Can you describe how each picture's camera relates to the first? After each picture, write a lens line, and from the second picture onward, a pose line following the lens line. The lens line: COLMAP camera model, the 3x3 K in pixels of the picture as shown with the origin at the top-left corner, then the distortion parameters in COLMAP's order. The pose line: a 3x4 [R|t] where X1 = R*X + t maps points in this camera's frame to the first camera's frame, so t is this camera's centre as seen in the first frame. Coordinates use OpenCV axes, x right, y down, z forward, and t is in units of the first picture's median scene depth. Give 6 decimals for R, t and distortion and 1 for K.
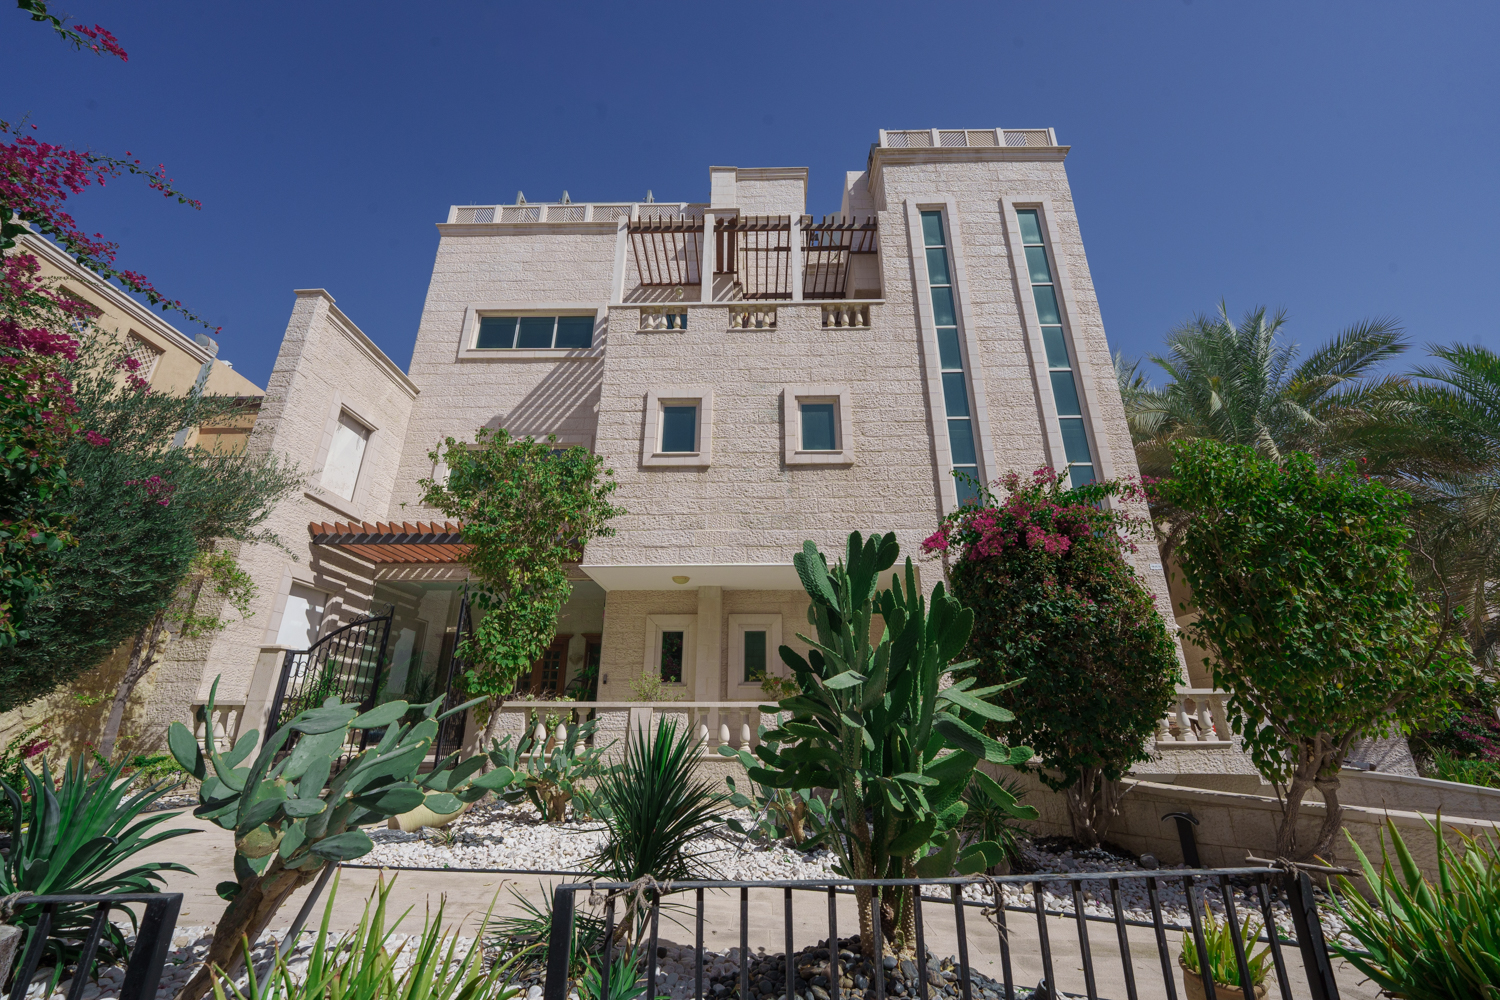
lens RADIAL K [[604.2, 0, 748.5], [0, 604.2, 496.3], [0, 0, 1]] dist [-0.000915, 0.000474]
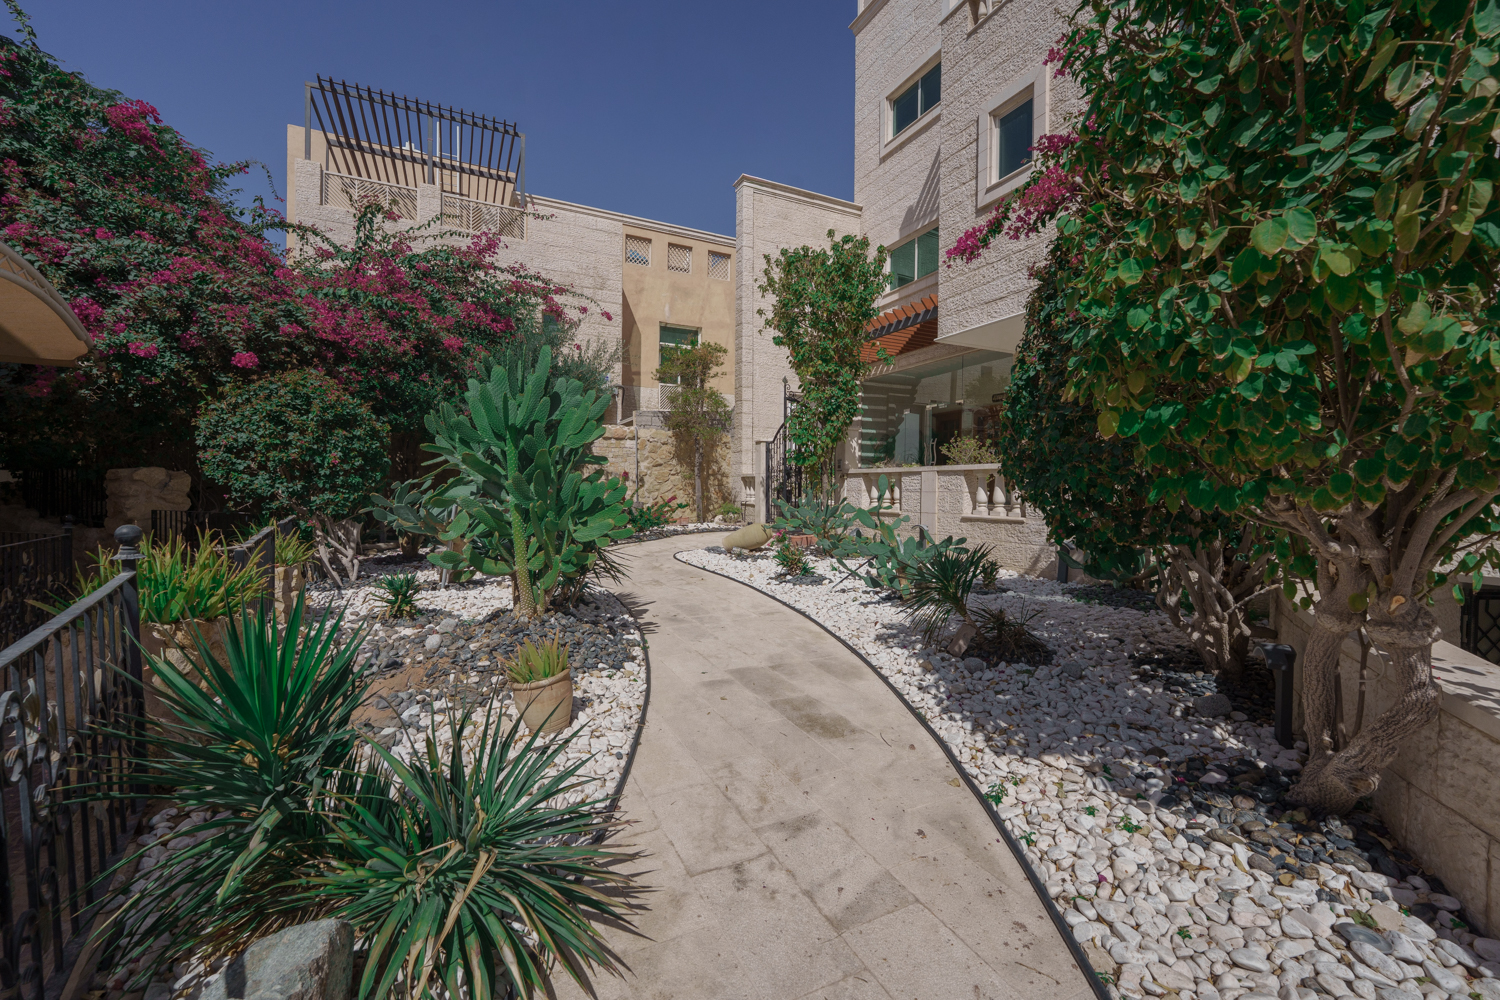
lens RADIAL K [[604.2, 0, 748.5], [0, 604.2, 496.3], [0, 0, 1]] dist [-0.000915, 0.000474]
pose [[0.456832, 0.014467, -0.889435, 0.425935], [0.308399, 0.935280, 0.173613, 0.079023], [0.834383, -0.353613, 0.422804, 0.199975]]
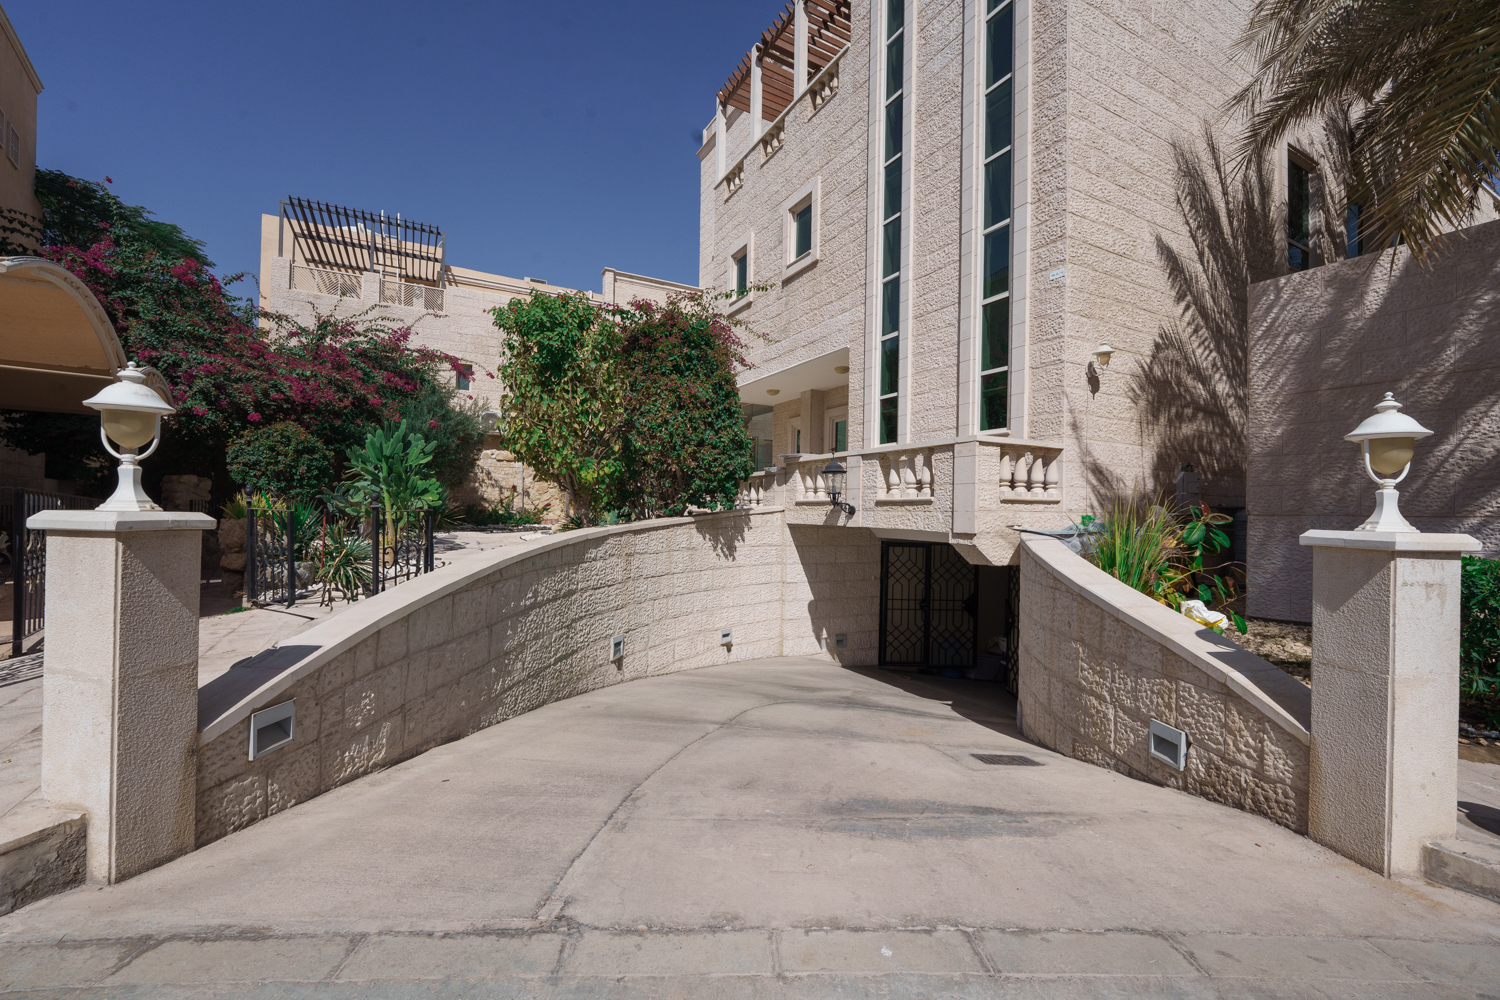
lens RADIAL K [[629.8, 0, 743.3], [0, 629.8, 514.7], [0, 0, 1]] dist [-0.000232, 0.000267]
pose [[0.481398, 0.007409, -0.876471, 1.028544], [0.294256, 0.940563, 0.169570, 0.133096], [0.825633, -0.339537, 0.450605, 0.238299]]
